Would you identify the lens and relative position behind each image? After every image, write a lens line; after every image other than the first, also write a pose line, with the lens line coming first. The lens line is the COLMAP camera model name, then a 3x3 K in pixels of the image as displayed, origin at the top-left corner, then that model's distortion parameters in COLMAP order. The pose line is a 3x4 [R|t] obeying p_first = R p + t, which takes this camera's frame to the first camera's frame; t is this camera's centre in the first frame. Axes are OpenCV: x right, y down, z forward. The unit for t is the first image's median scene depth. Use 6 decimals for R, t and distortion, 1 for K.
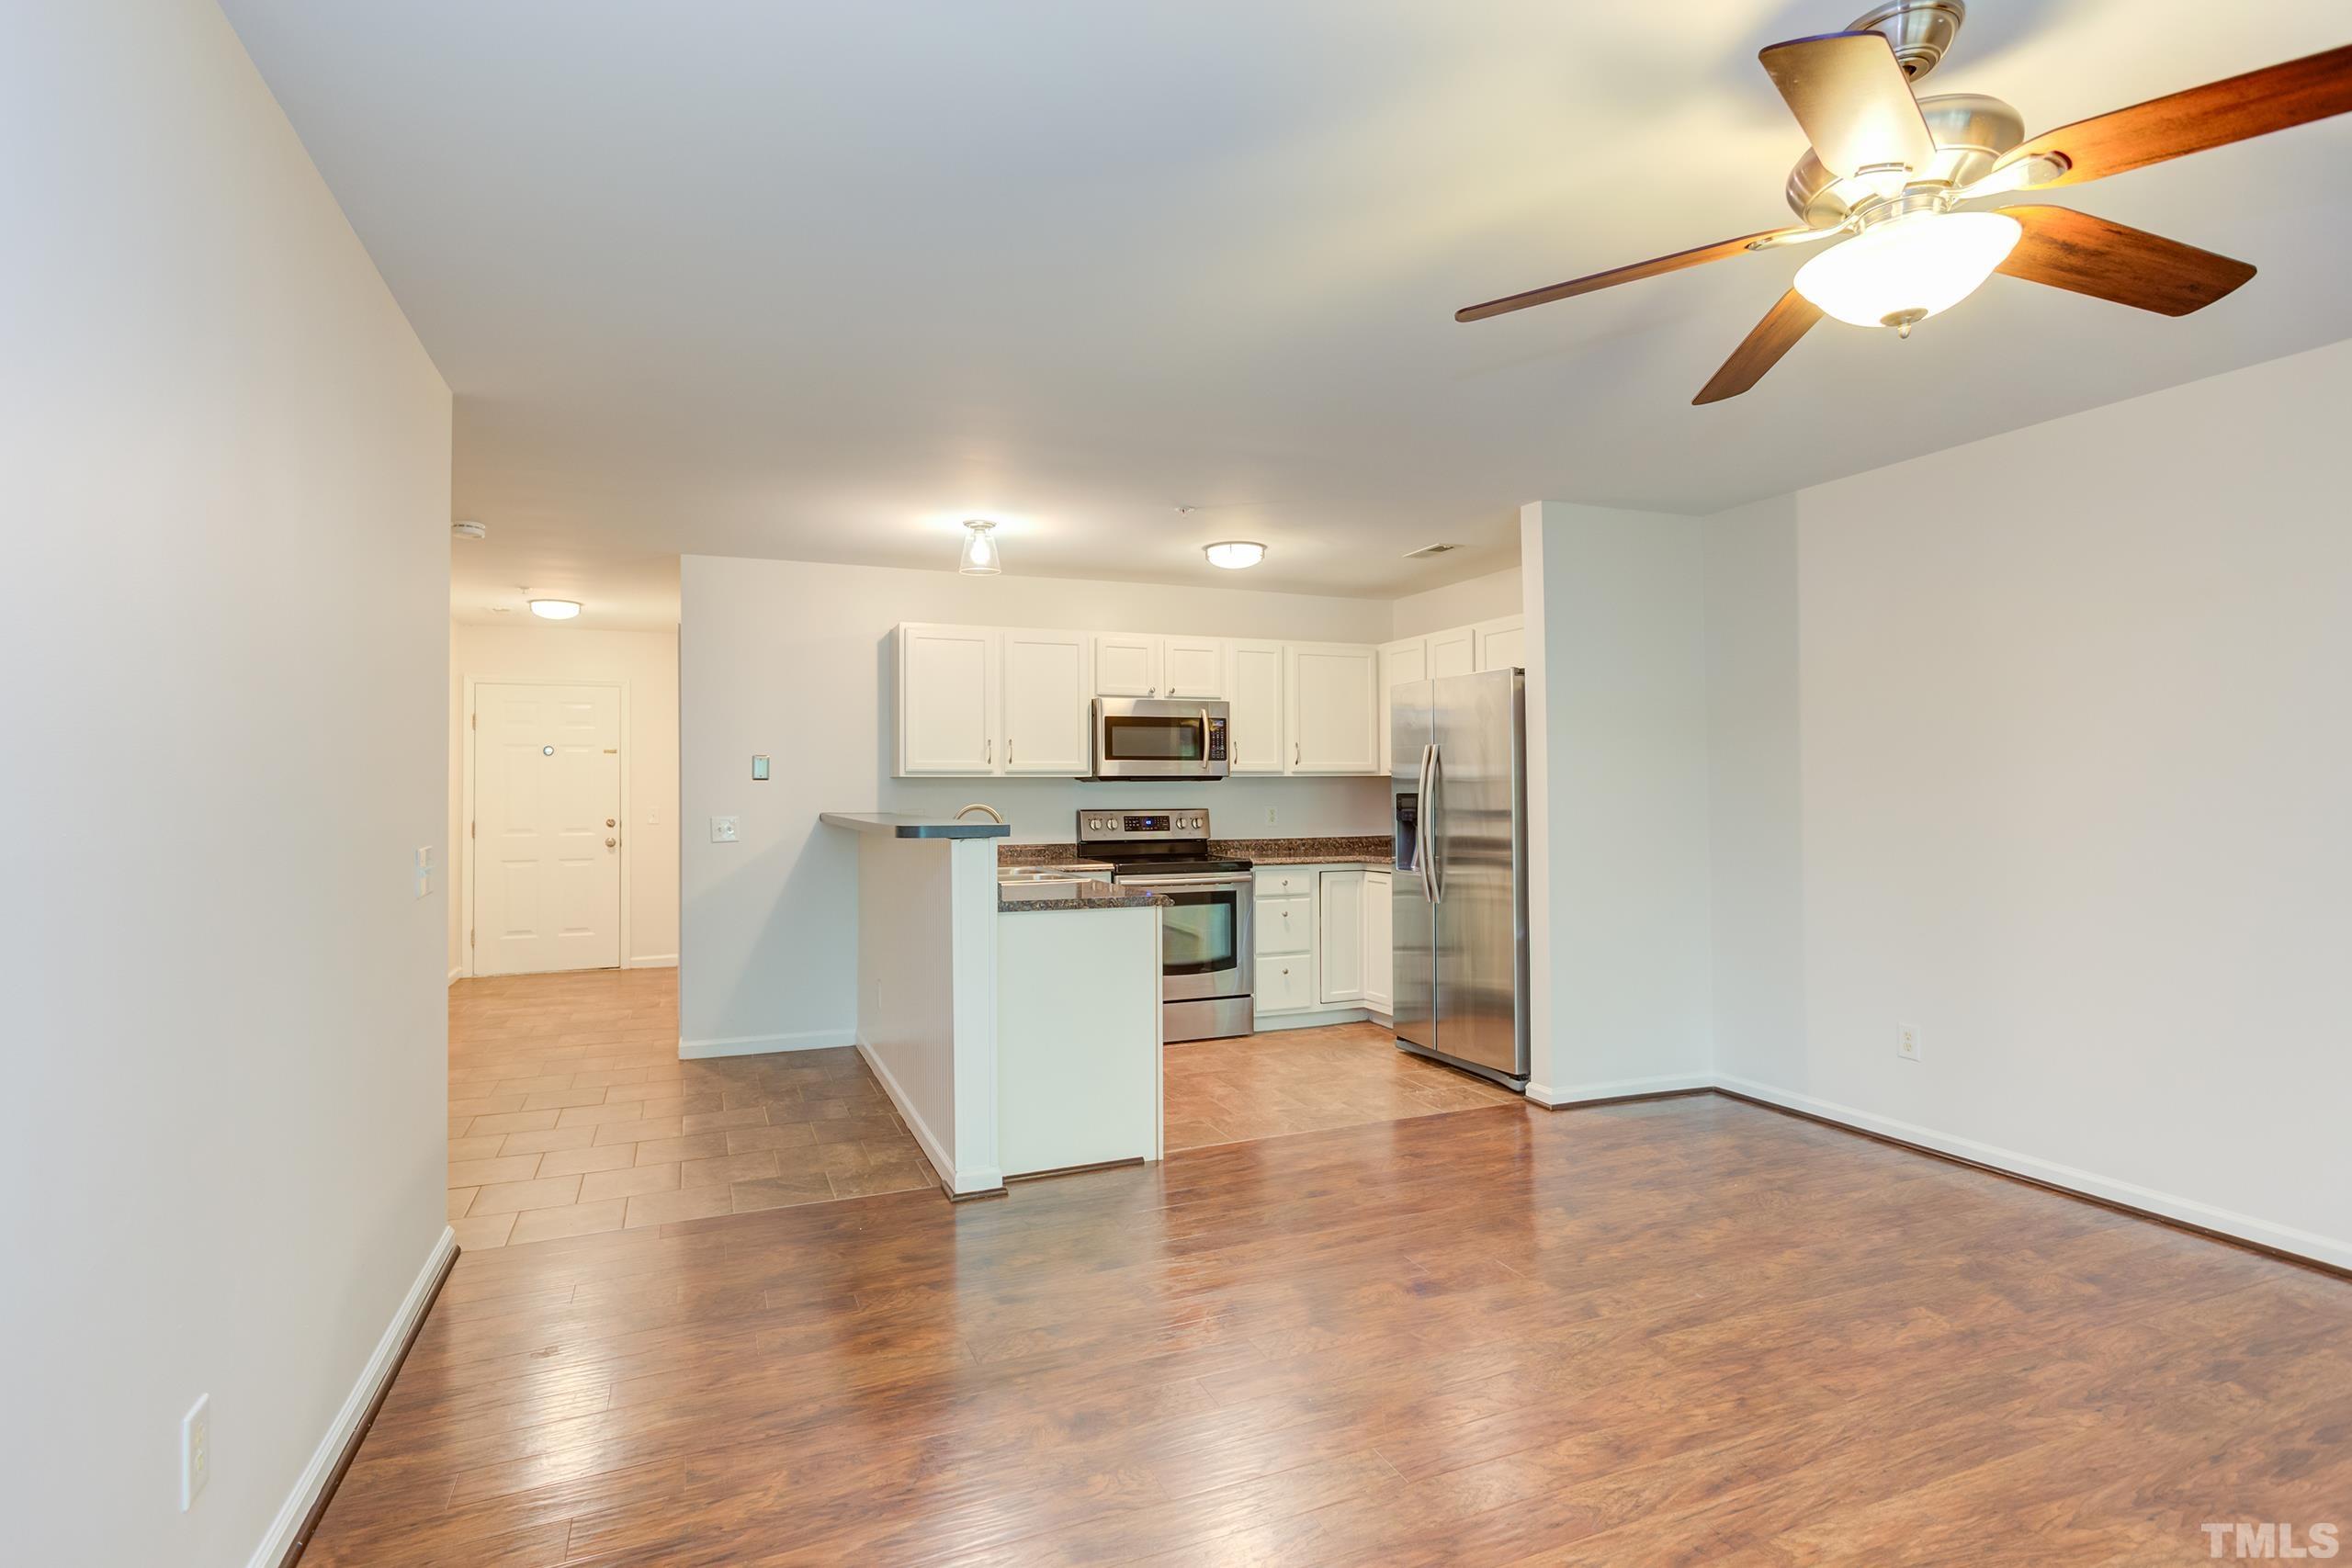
lens RADIAL K [[1153.2, 0, 1173.4], [0, 1153.2, 774.6], [0, 0, 1]] dist [0.000287, 0.000698]
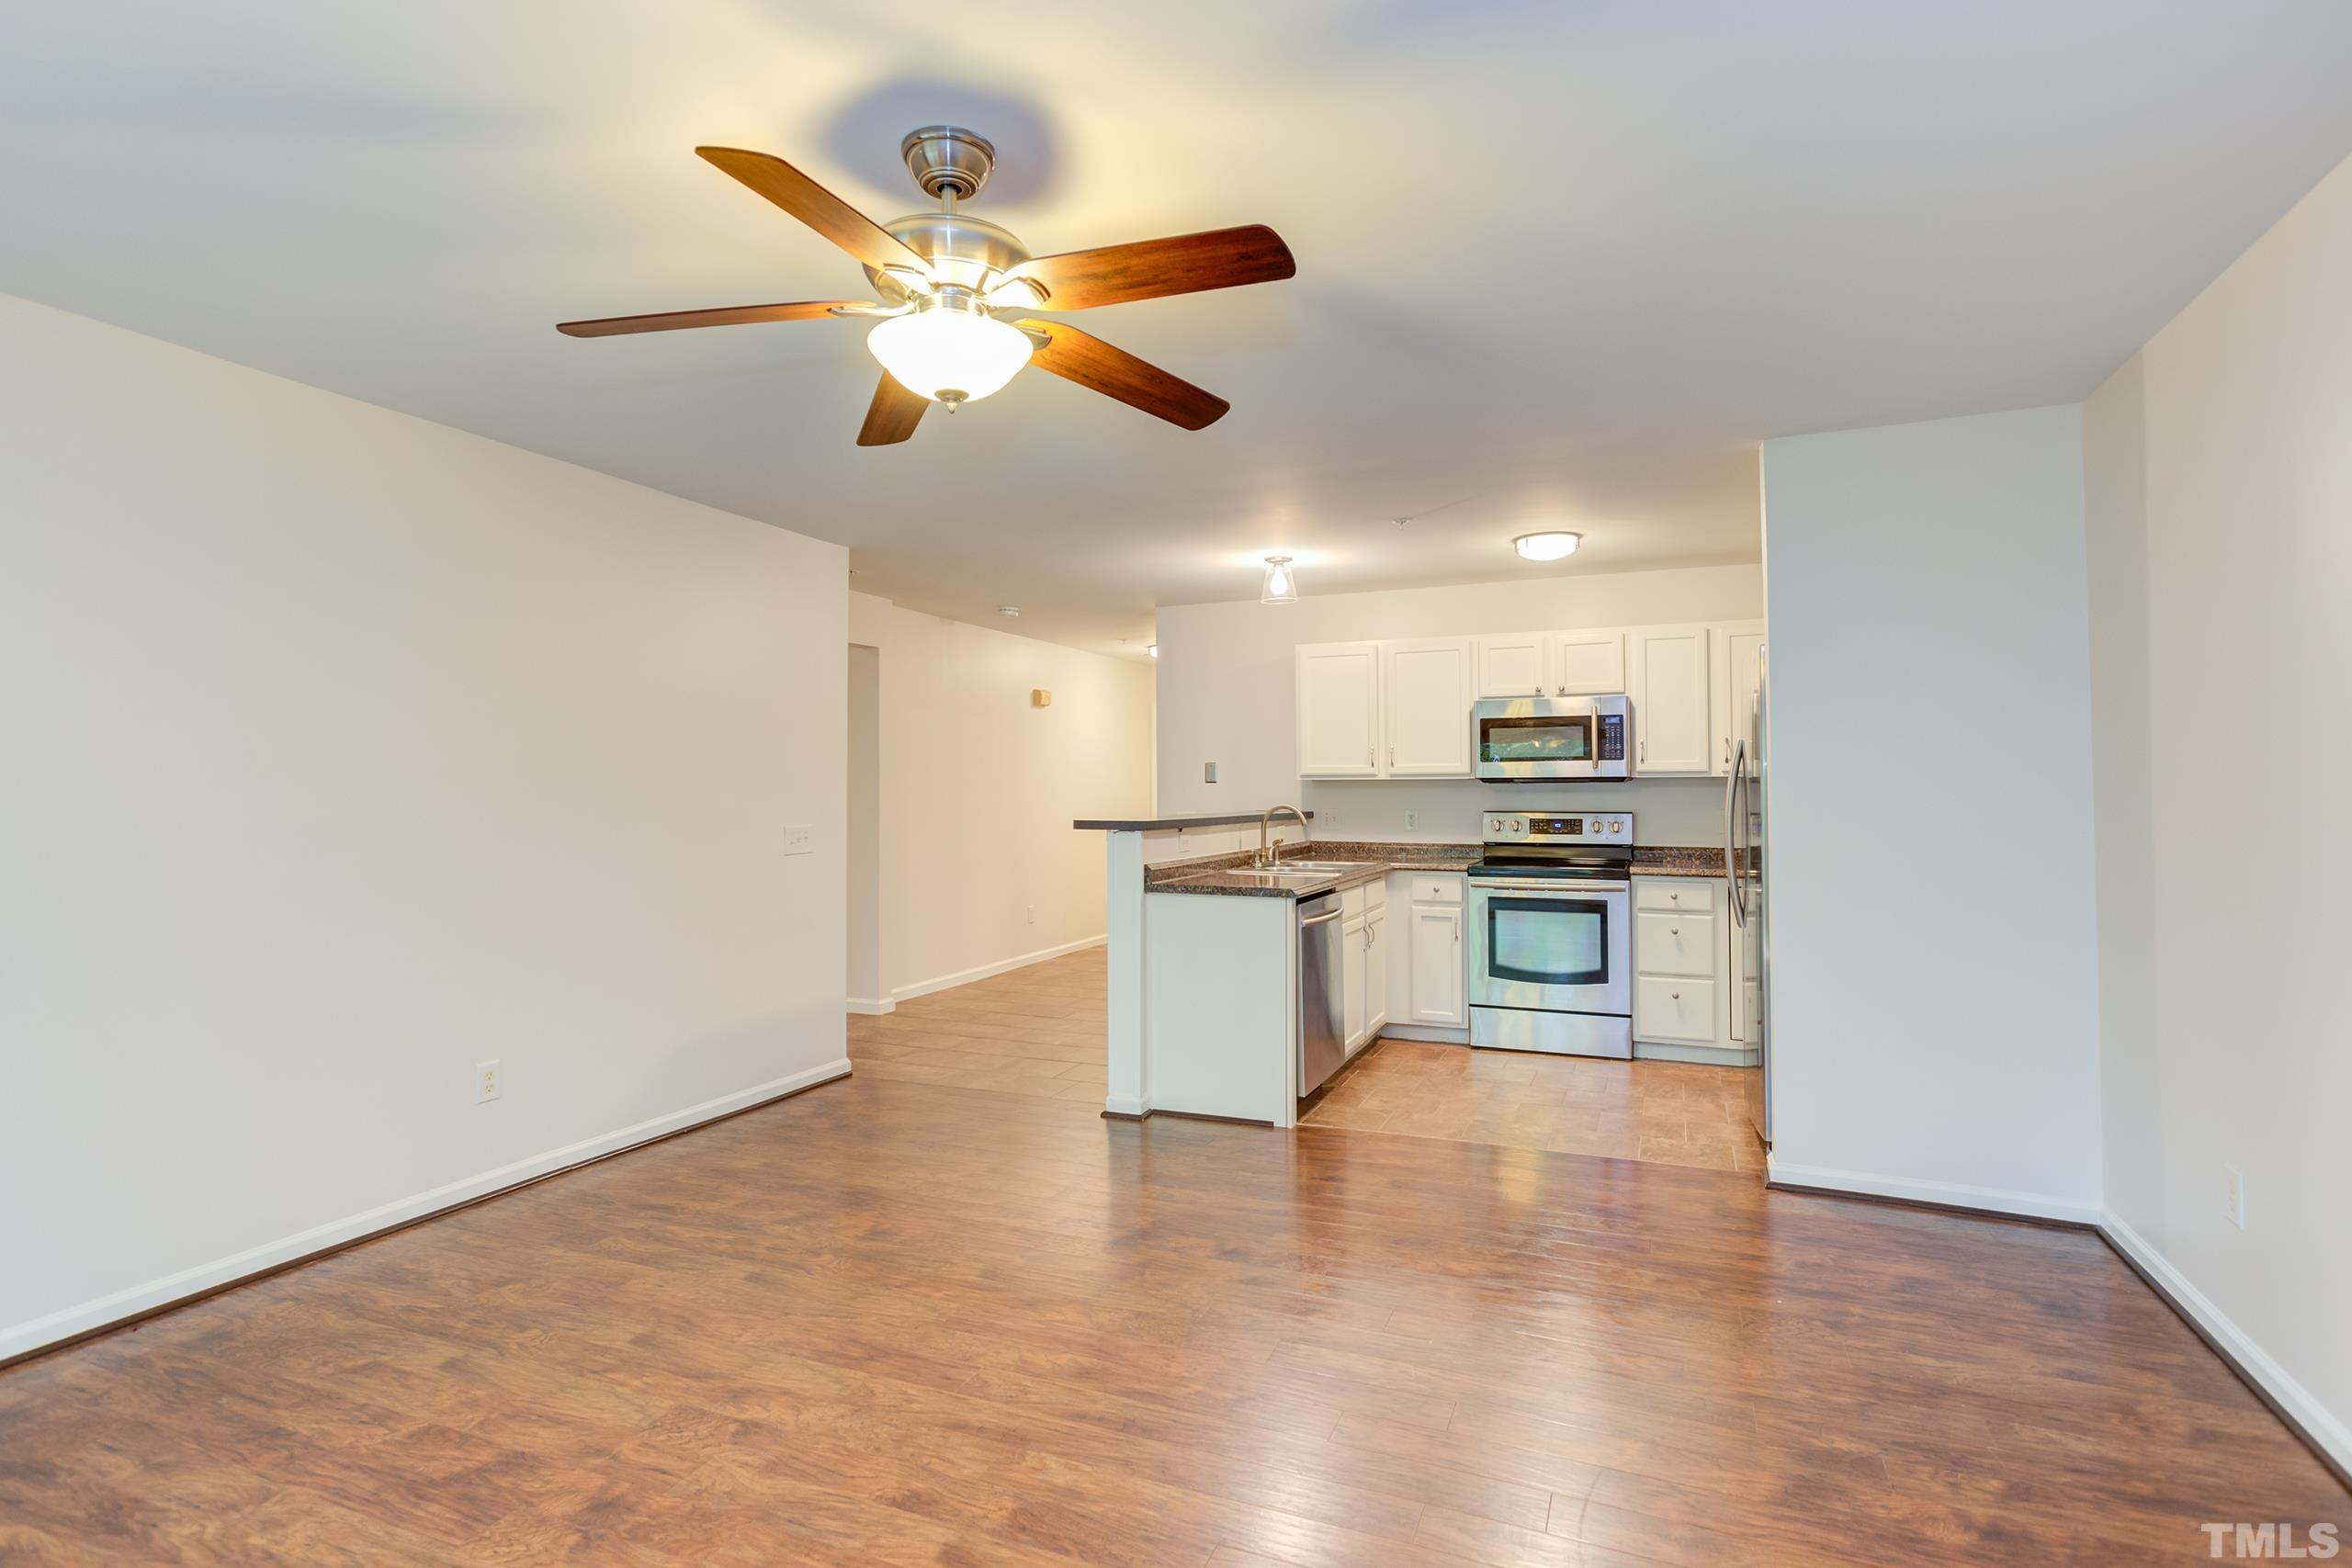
lens RADIAL K [[1162.8, 0, 1167.9], [0, 1162.8, 766.9], [0, 0, 1]] dist [0.002292, -0.000096]
pose [[0.699423, -0.011474, -0.714616, 0.509496], [0.008817, 0.999934, -0.007426, -0.003352], [0.714654, -0.001107, 0.699477, 0.099979]]
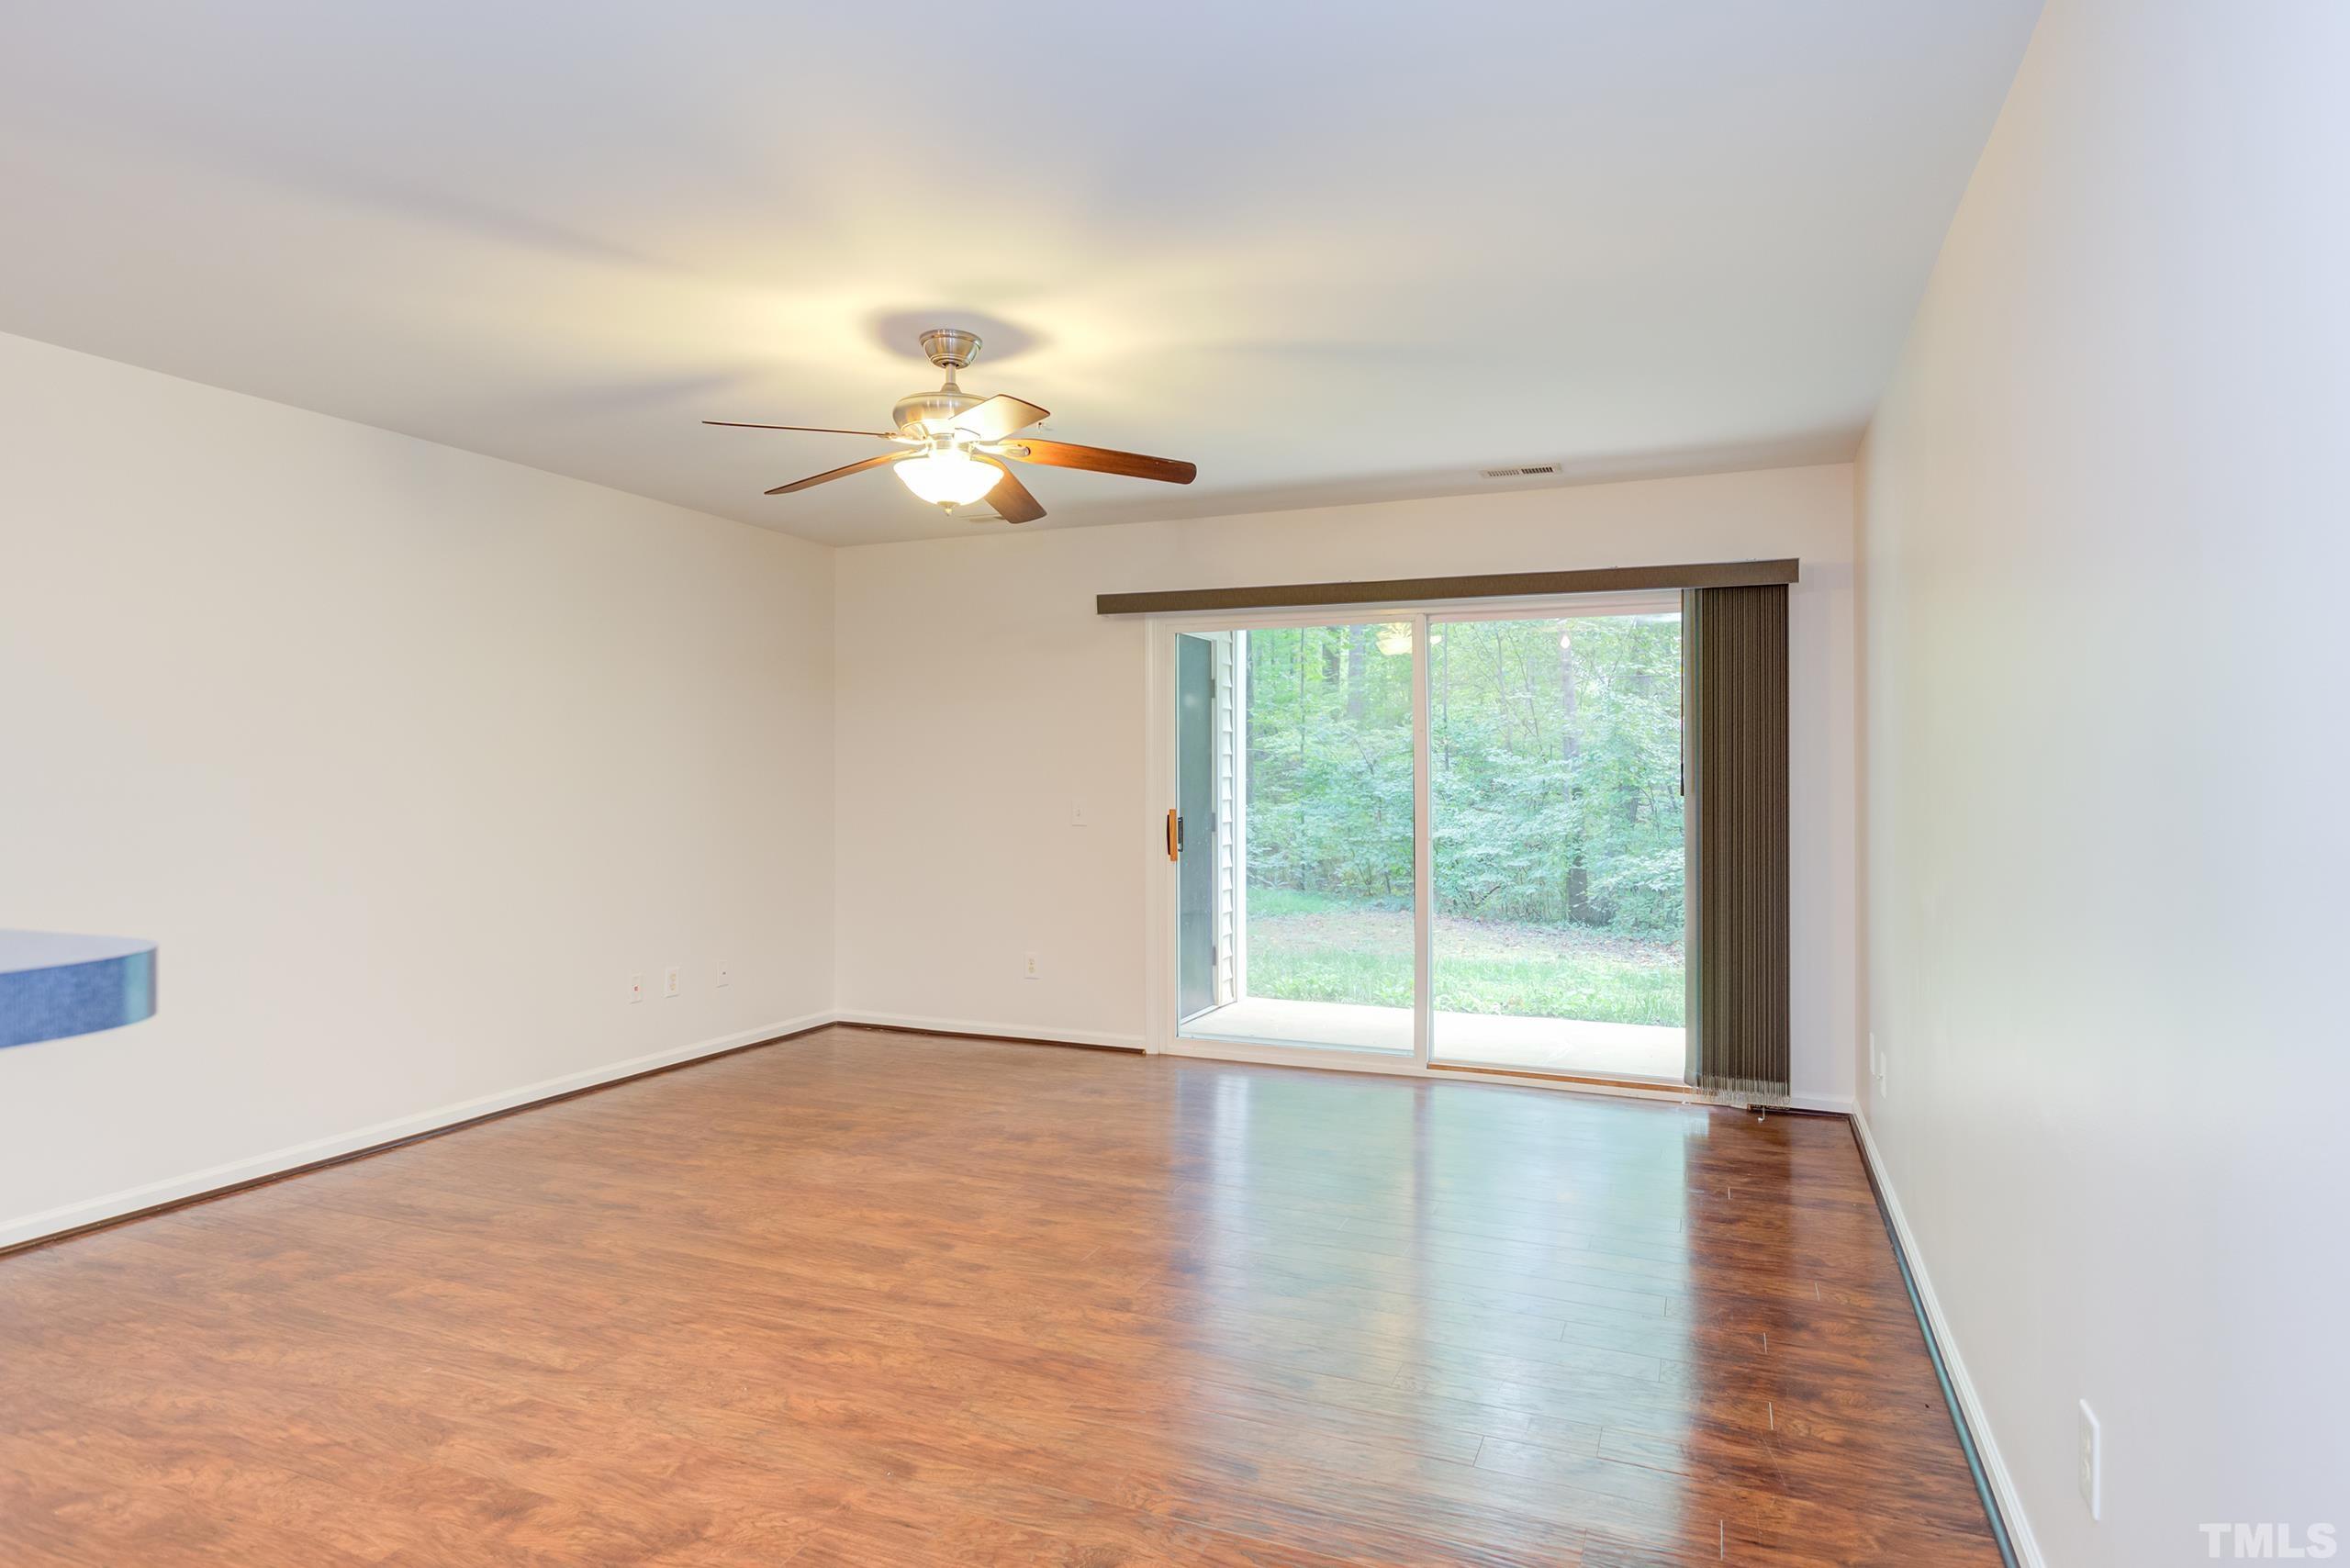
lens RADIAL K [[1296.9, 0, 1169.4], [0, 1296.9, 771.6], [0, 0, 1]] dist [0.006870, -0.008788]
pose [[-0.703027, 0.005385, 0.711143, -0.315333], [-0.007812, 0.999853, -0.015295, 0.011460], [-0.711120, -0.016308, -0.702881, 0.668005]]
